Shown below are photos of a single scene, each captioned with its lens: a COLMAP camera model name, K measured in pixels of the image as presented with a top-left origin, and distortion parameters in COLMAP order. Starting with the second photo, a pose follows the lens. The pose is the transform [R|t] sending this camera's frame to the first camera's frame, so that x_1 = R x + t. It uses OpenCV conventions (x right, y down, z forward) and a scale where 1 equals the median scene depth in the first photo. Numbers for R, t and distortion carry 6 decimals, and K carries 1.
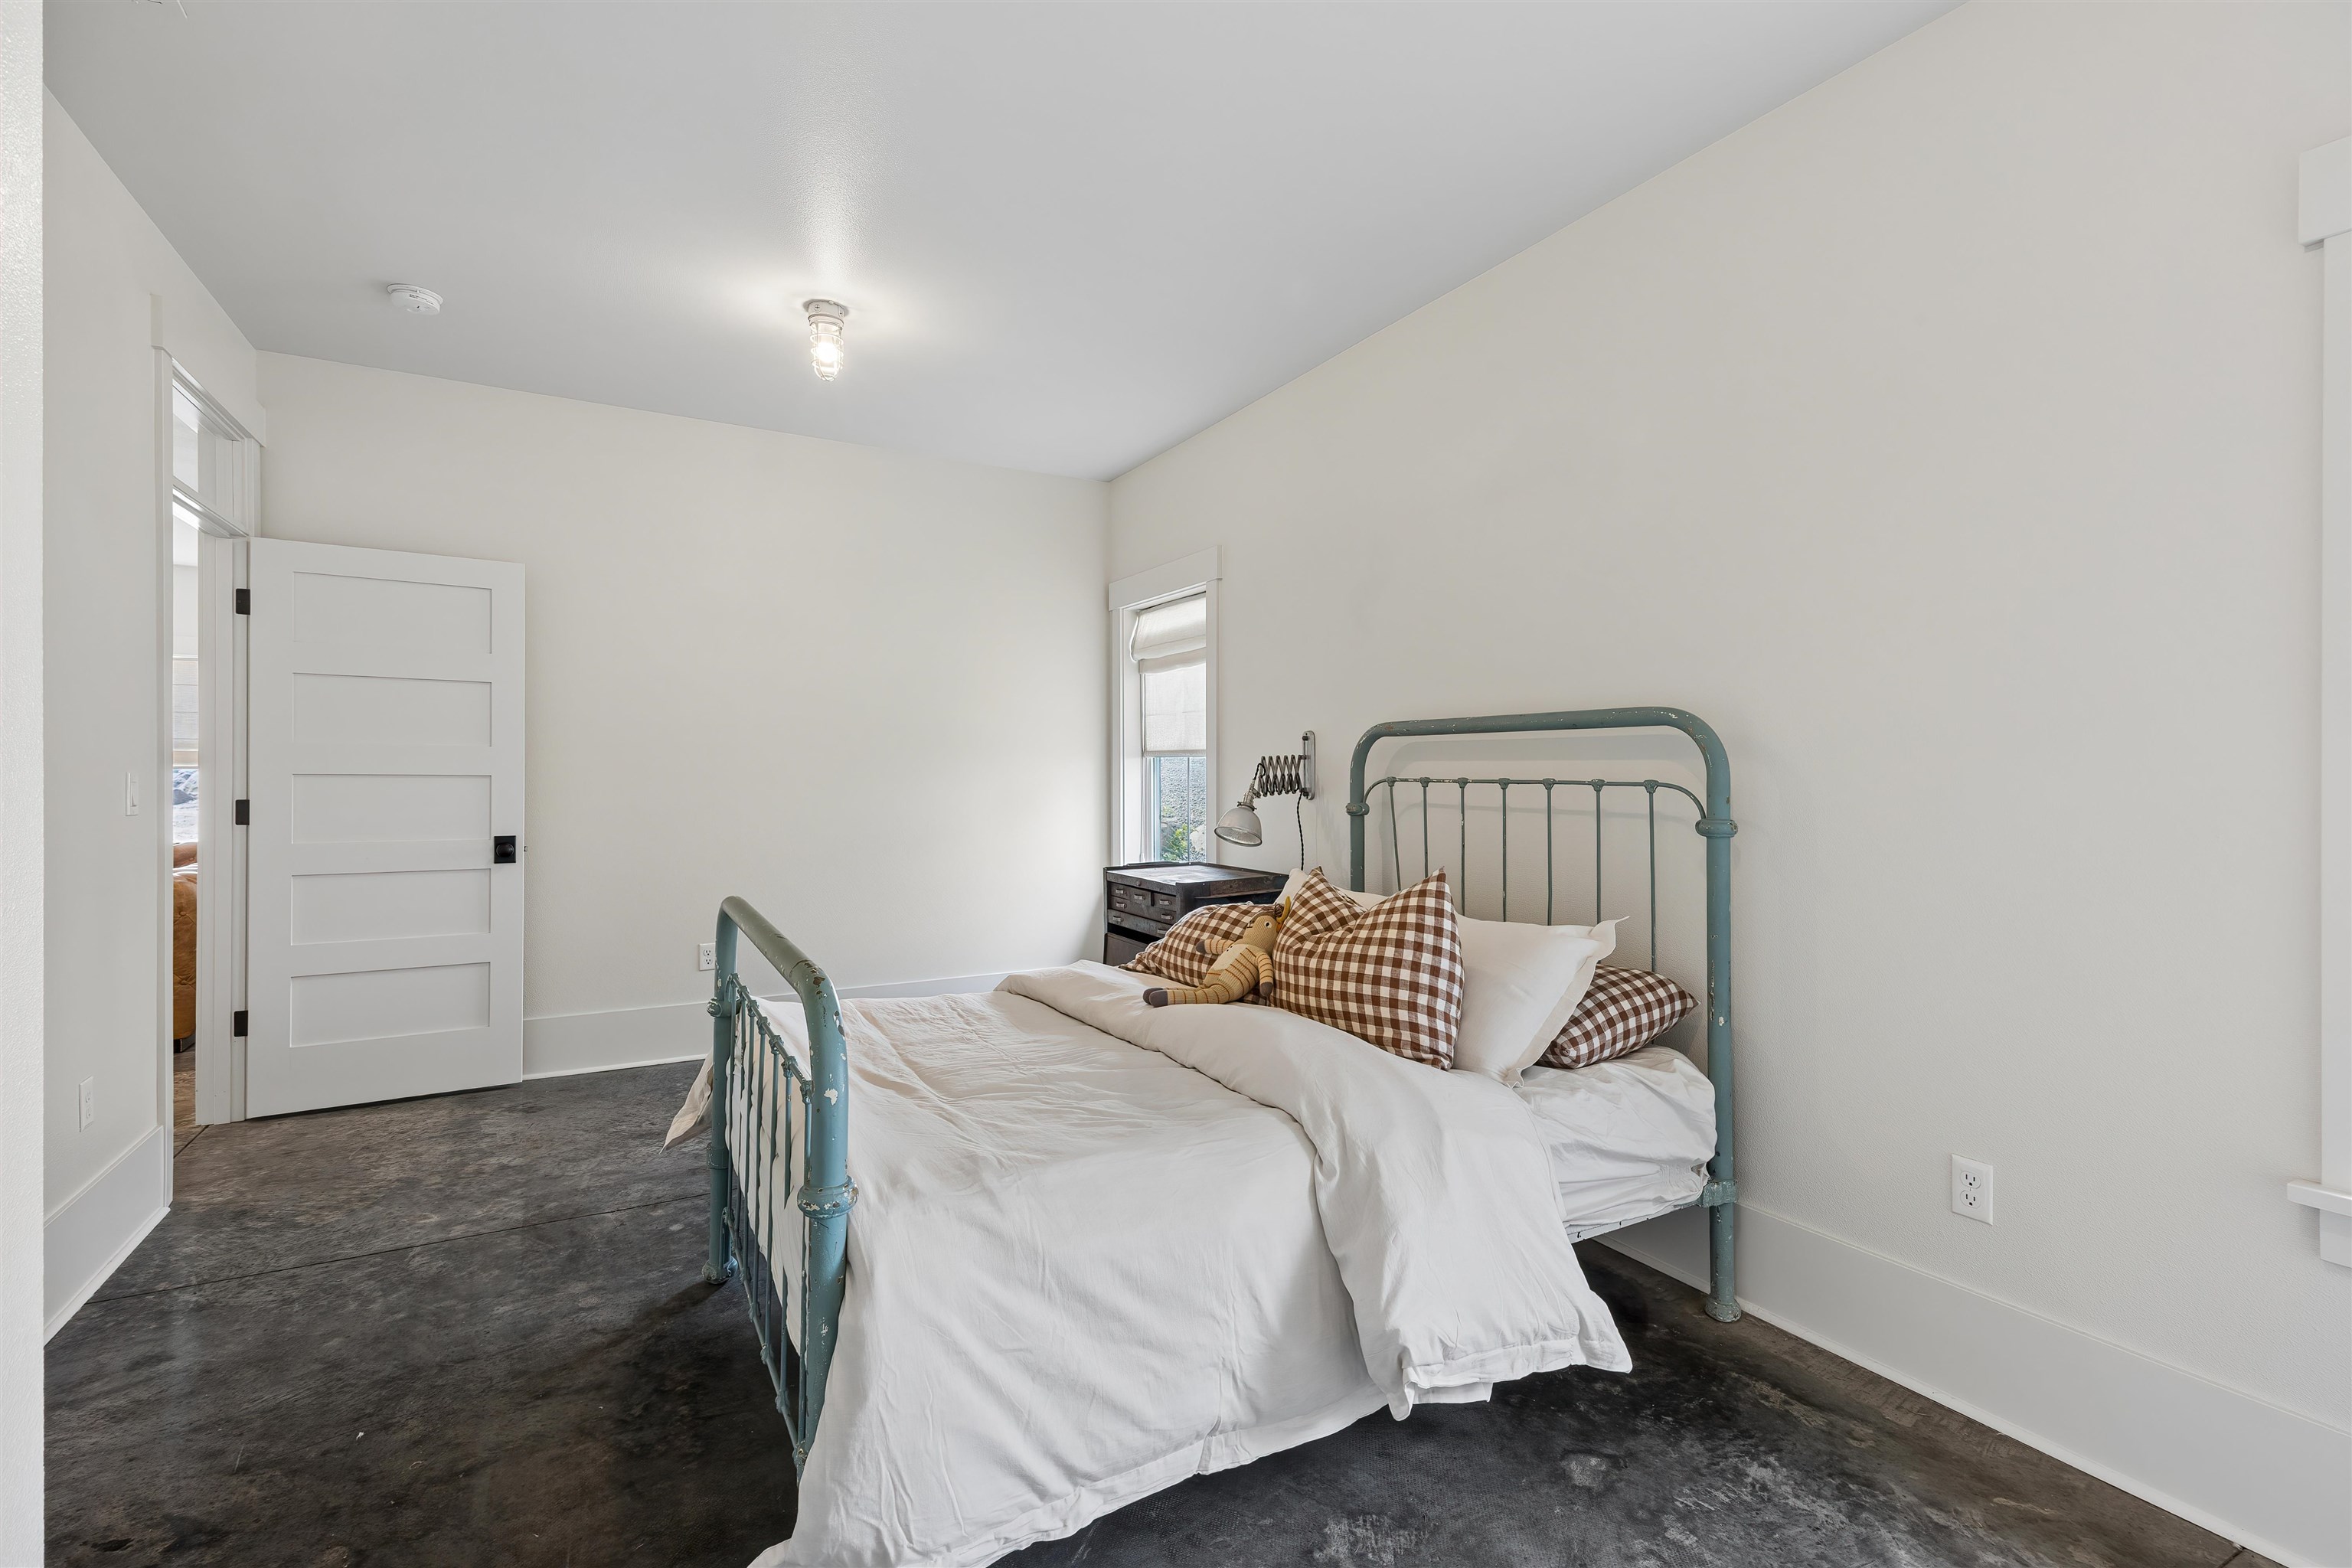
lens RADIAL K [[1011.2, 0, 1176.4], [0, 1011.2, 768.3], [0, 0, 1]] dist [-0.023508, -0.000027]
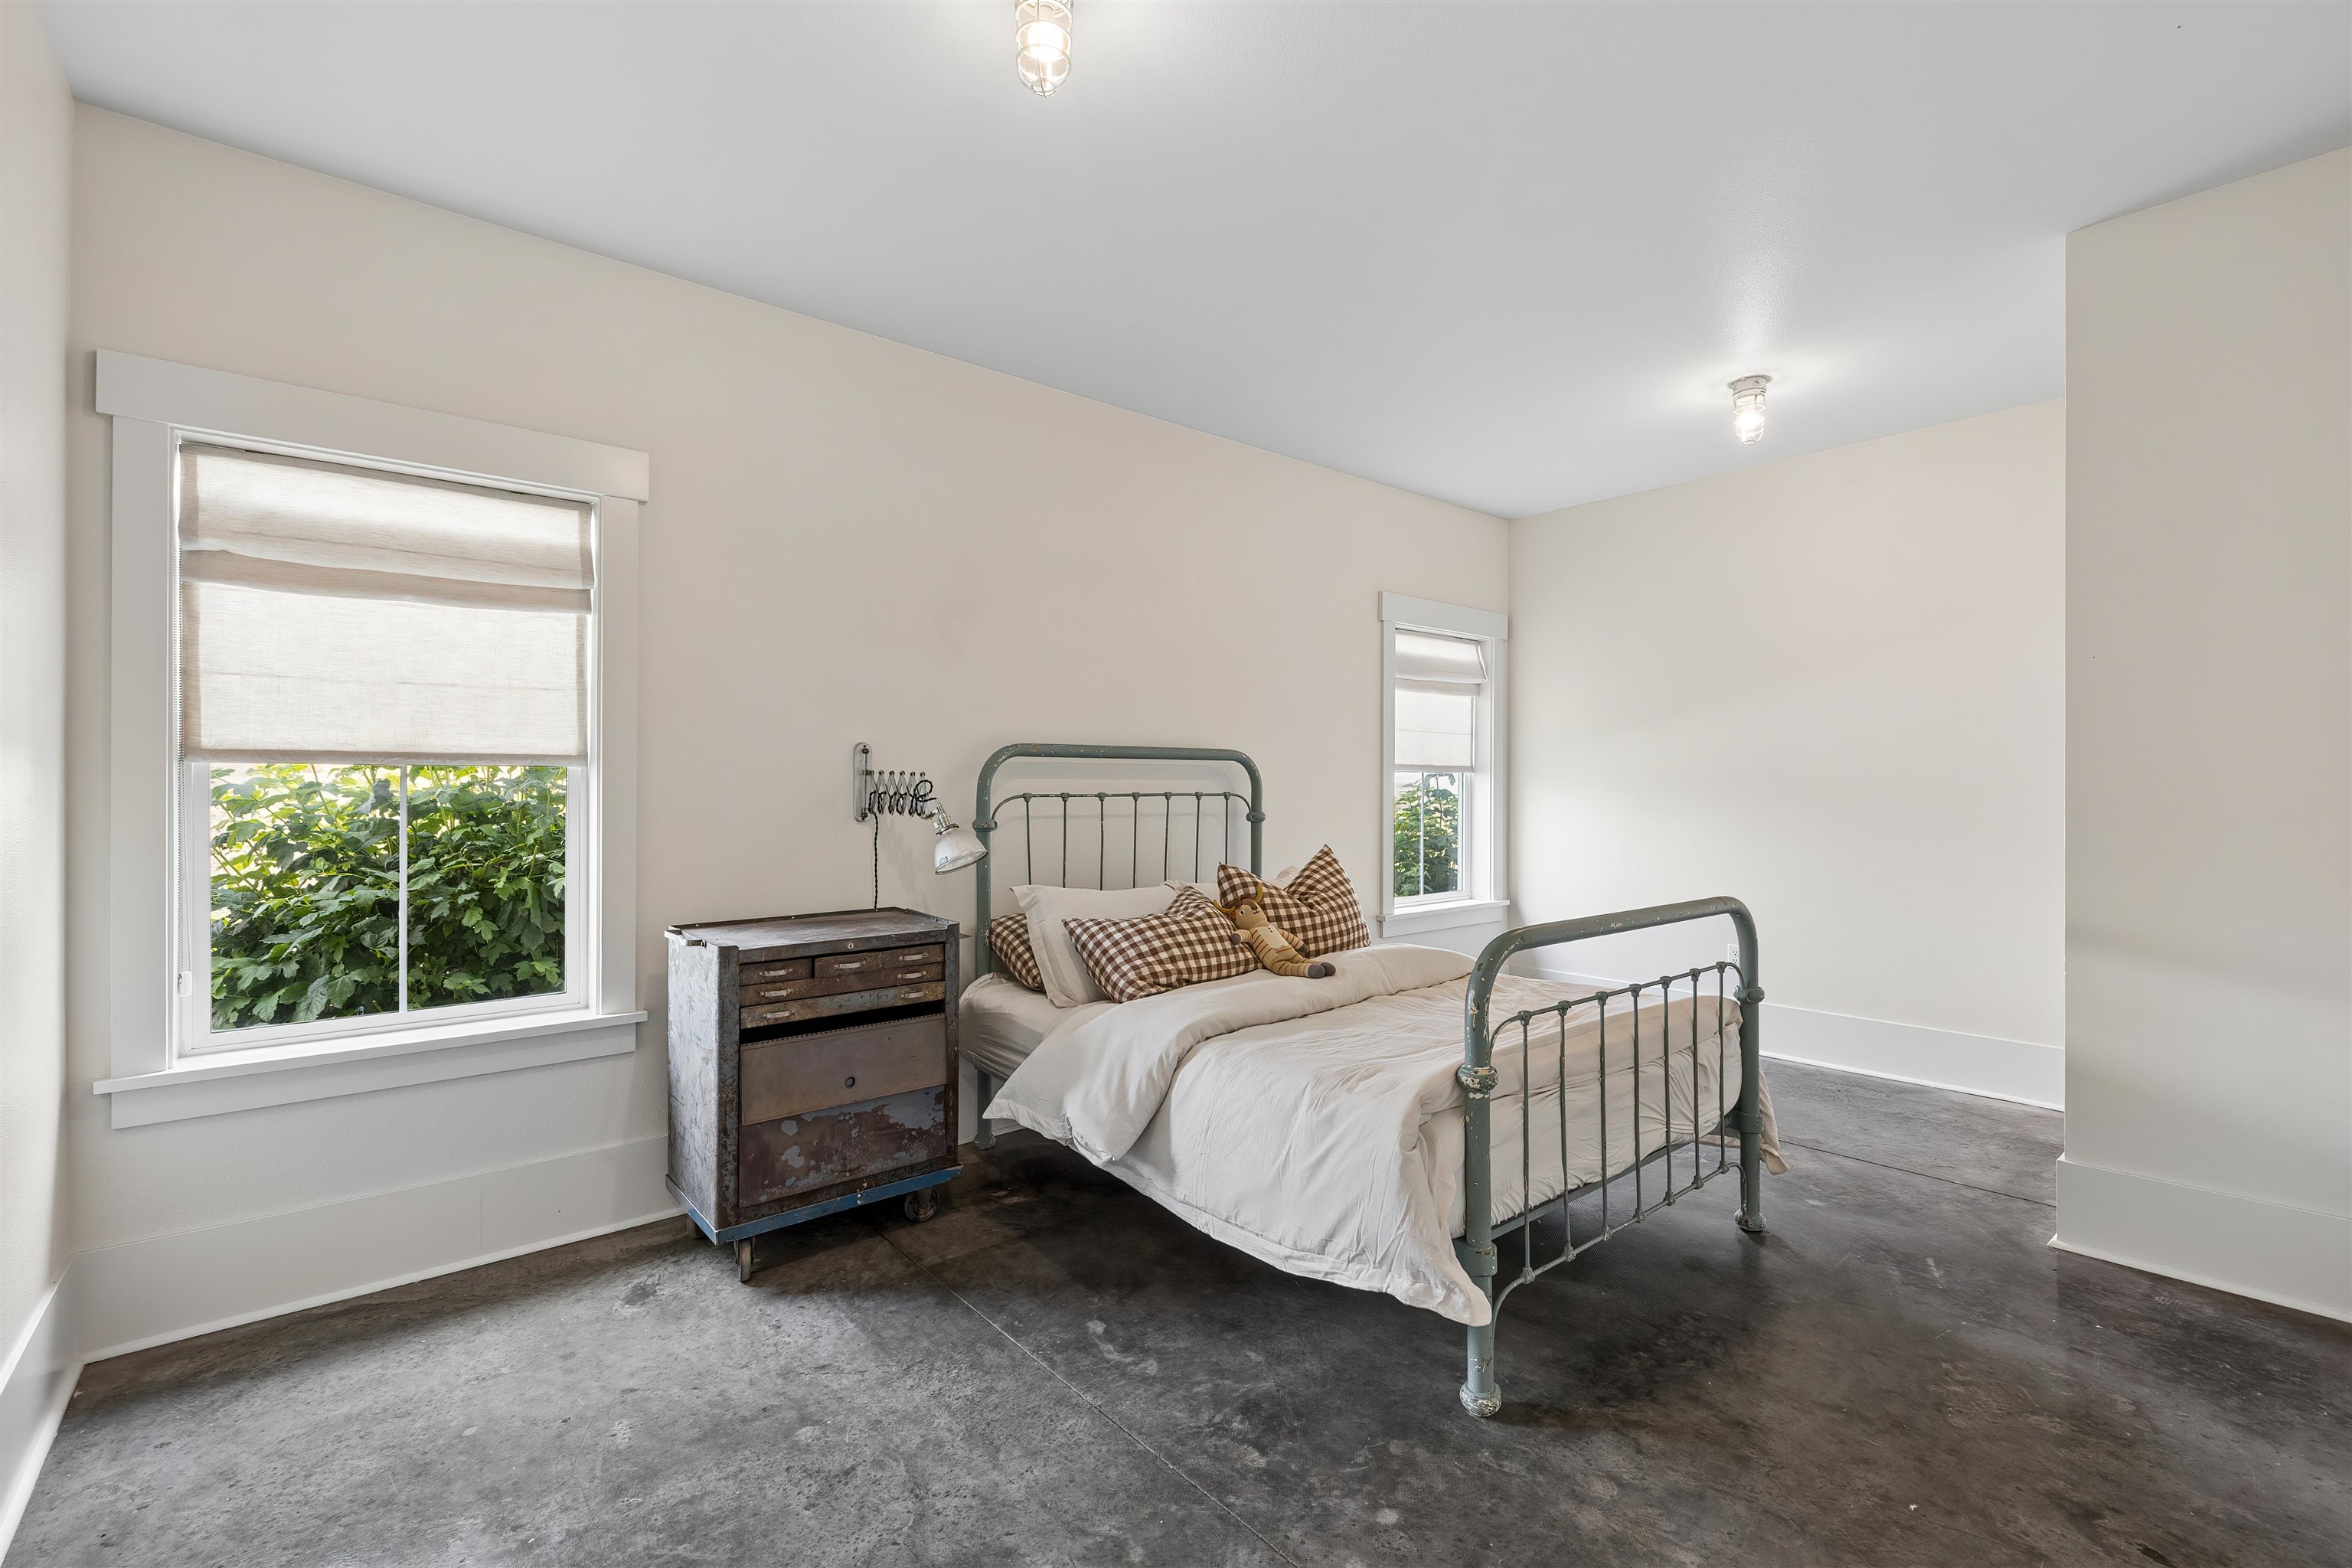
lens RADIAL K [[1041.9, 0, 1185.2], [0, 1041.9, 775.9], [0, 0, 1]] dist [-0.013847, -0.000046]
pose [[-0.166530, 0.005489, 0.986021, -1.292593], [-0.000779, 0.999983, -0.005698, -0.005522], [-0.986036, -0.001717, -0.166523, 1.419626]]
